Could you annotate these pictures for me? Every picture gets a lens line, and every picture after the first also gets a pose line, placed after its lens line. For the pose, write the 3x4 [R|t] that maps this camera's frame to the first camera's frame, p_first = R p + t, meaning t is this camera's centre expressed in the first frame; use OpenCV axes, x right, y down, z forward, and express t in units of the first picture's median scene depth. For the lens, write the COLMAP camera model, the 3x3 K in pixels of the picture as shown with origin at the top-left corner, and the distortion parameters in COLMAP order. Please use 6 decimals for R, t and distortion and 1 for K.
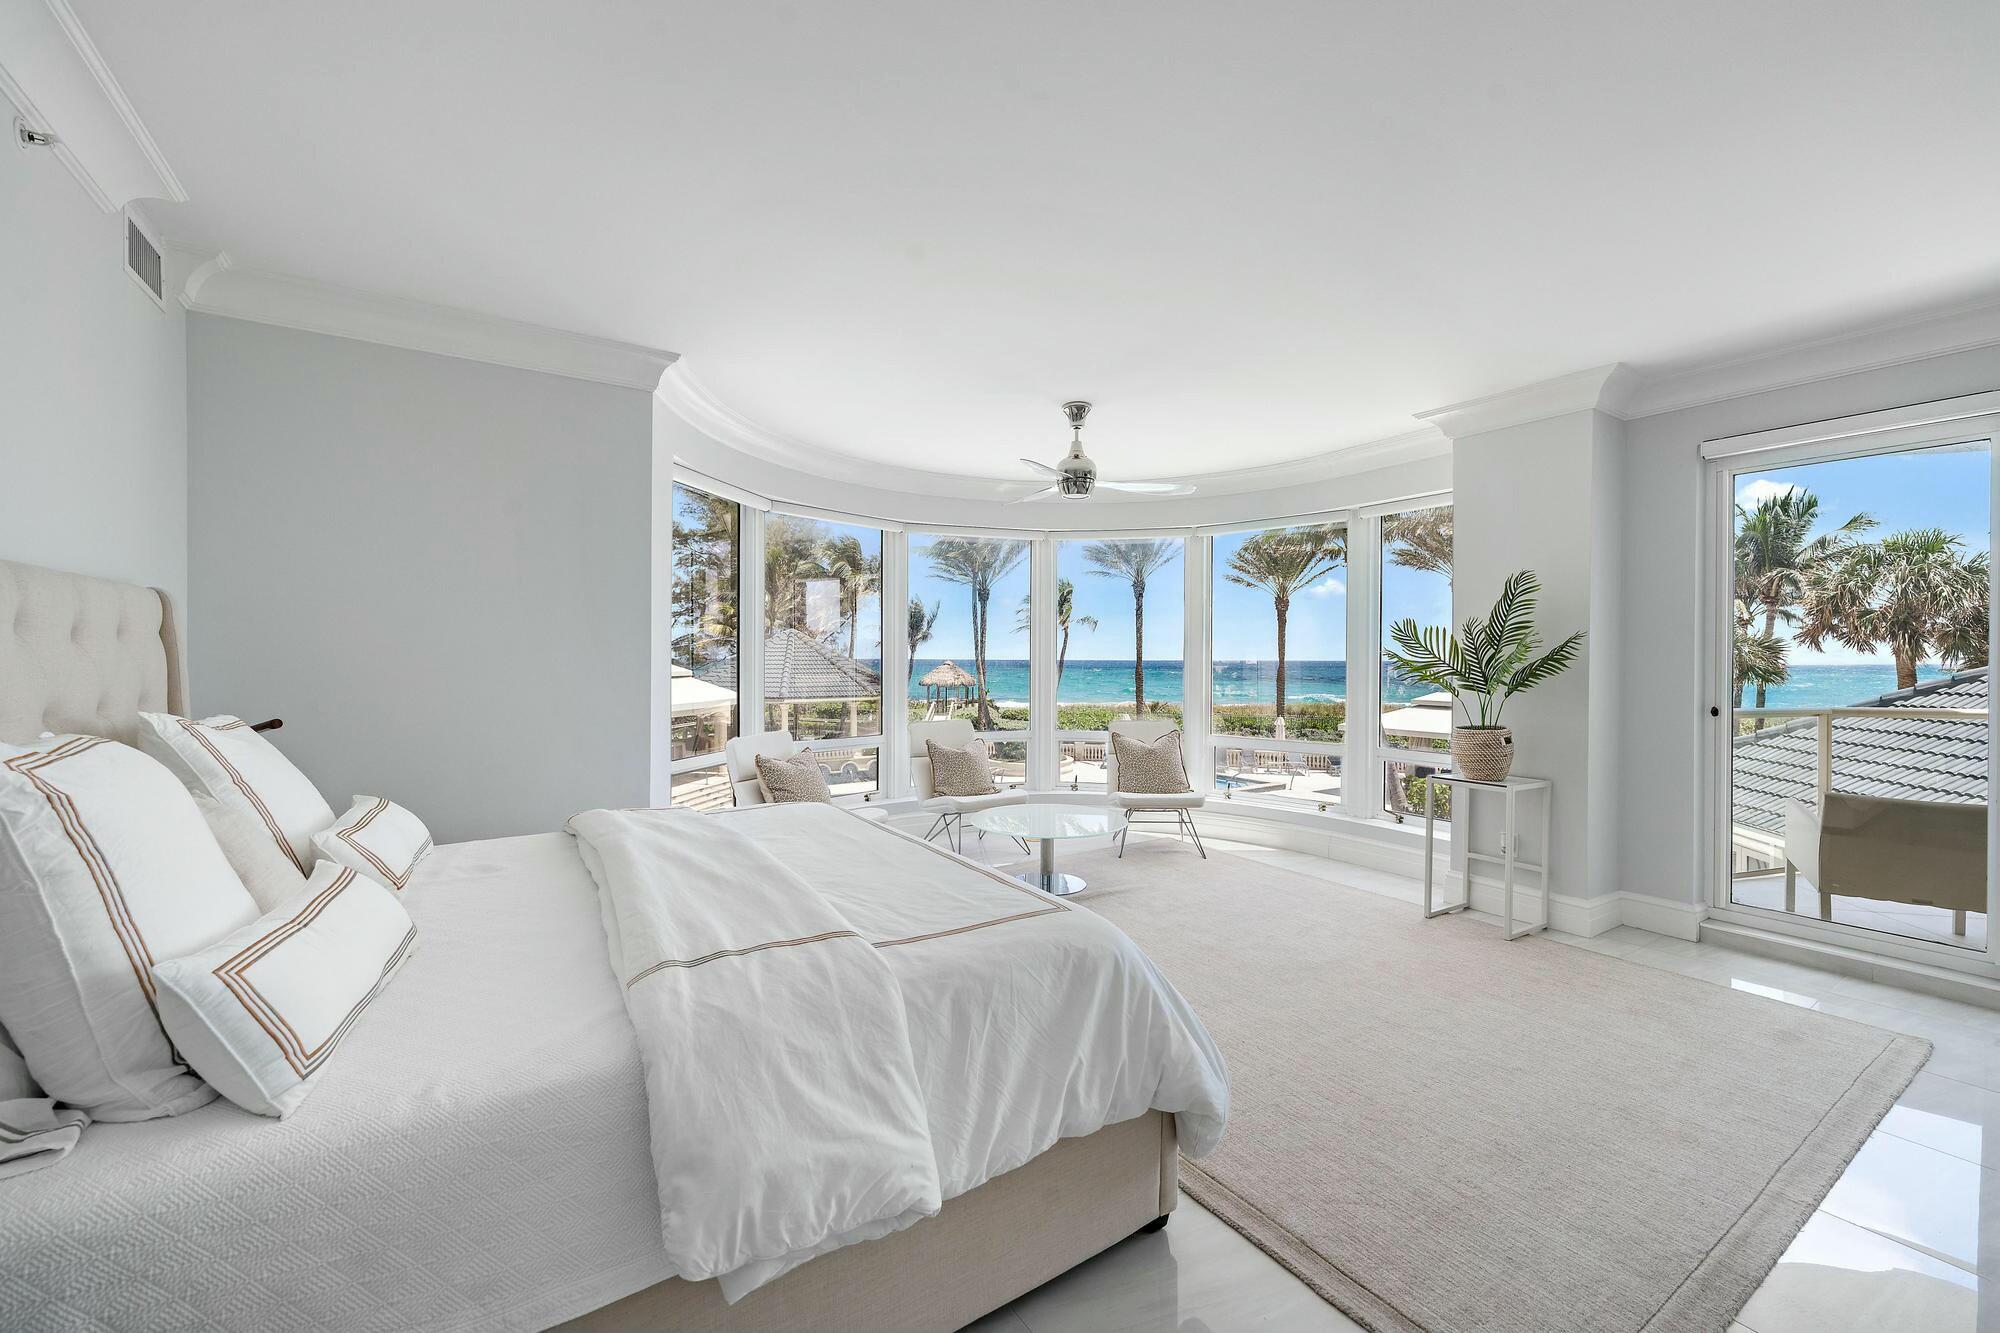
lens RADIAL K [[791.2, 0, 1000.0], [0, 791.2, 666.5], [0, 0, 1]] dist [-0.000154, 0.000031]
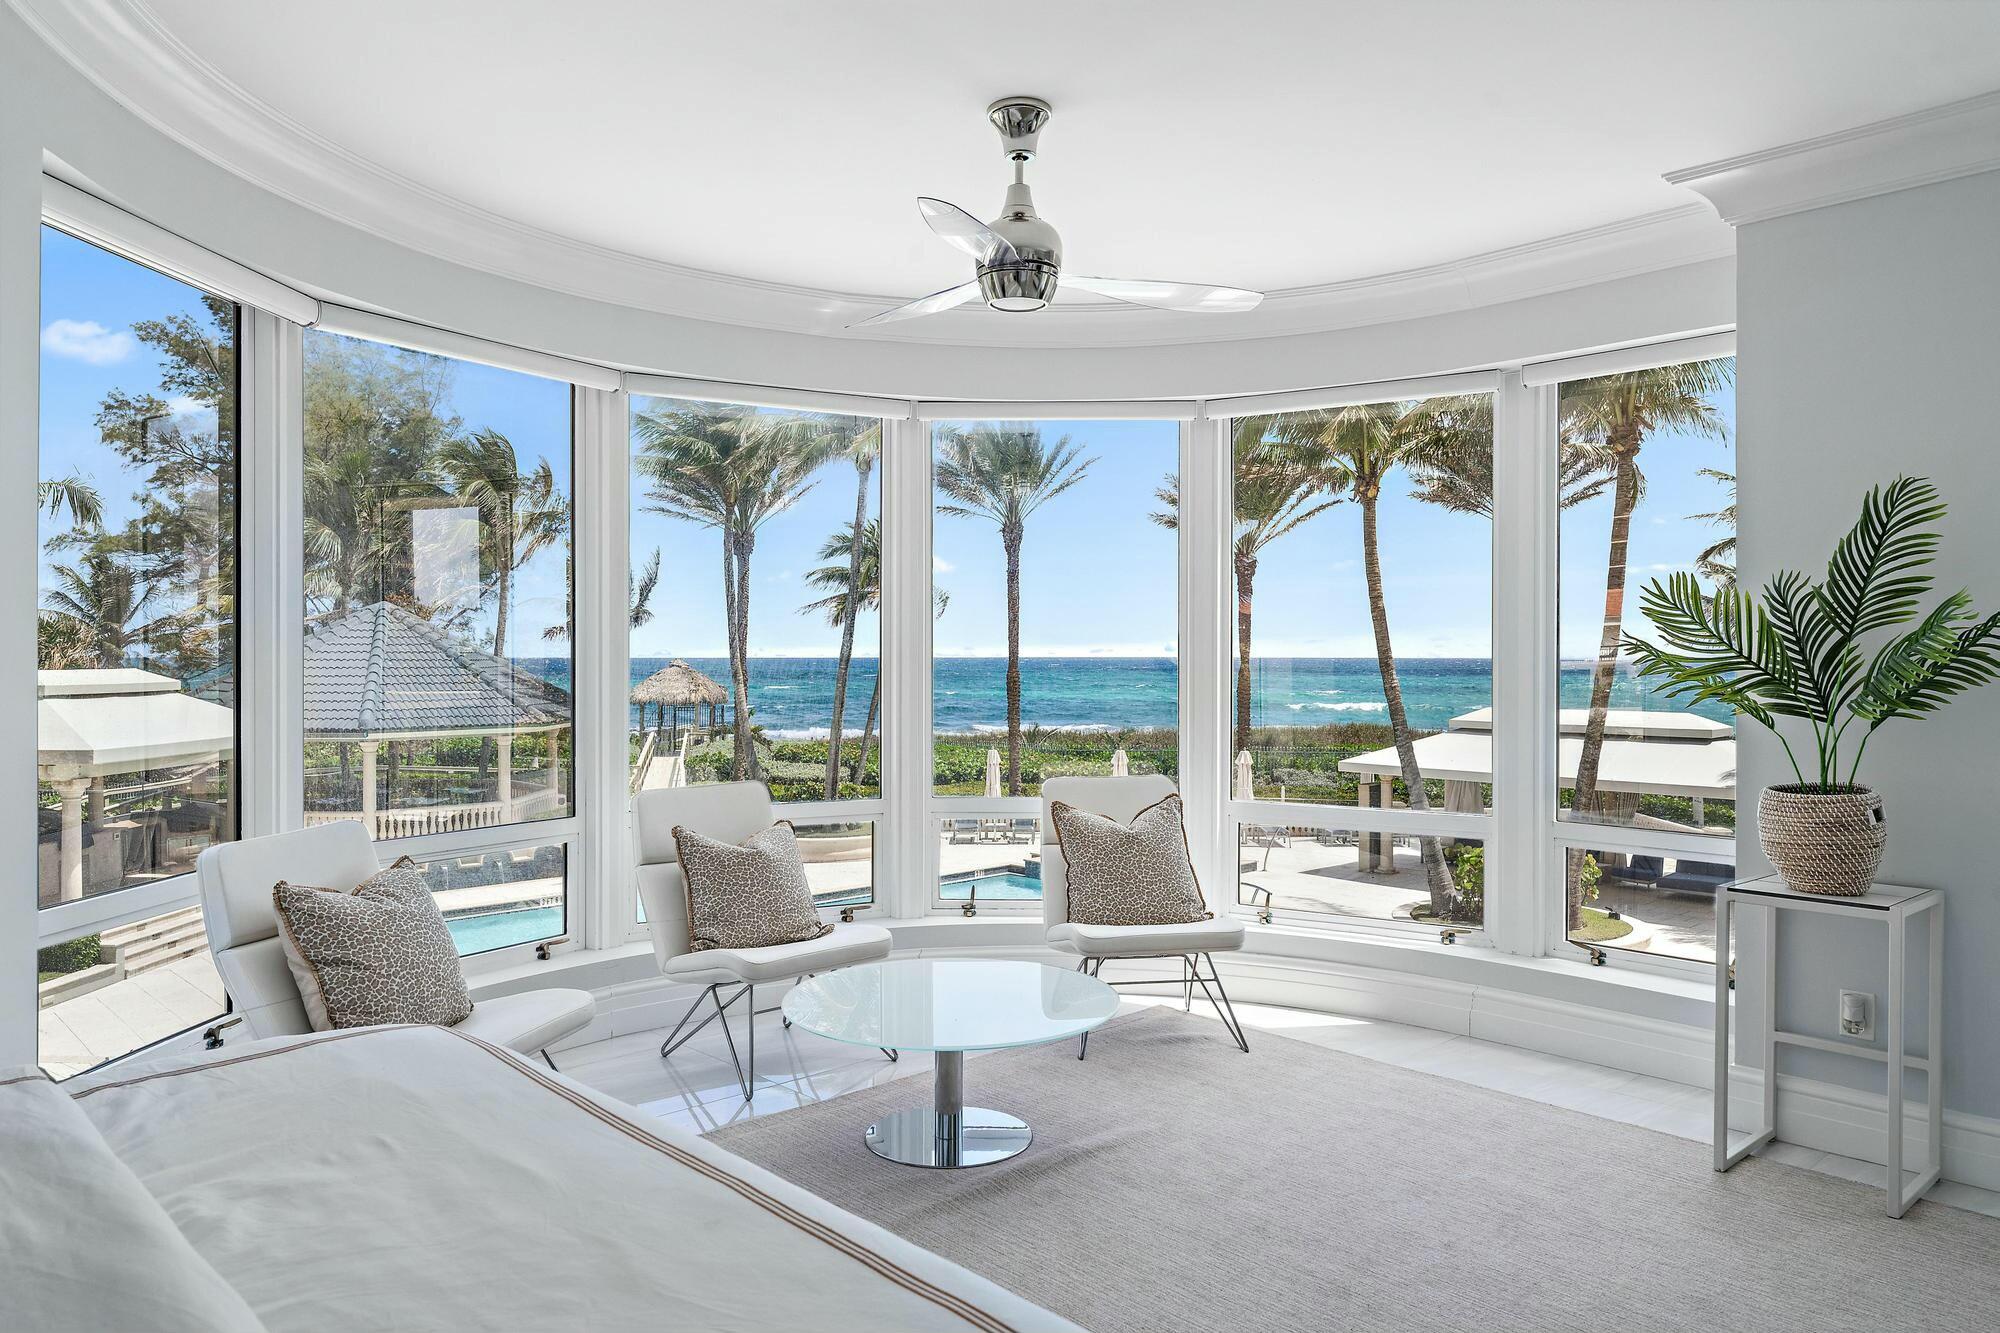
lens RADIAL K [[1329.7, 0, 1000.0], [0, 1329.7, 666.5], [0, 0, 1]] dist [0.004073, -0.000560]
pose [[0.984816, -0.004564, 0.173542, -0.036769], [0.004828, 0.999988, -0.001101, -0.001832], [-0.173534, 0.001922, 0.984826, 0.174002]]
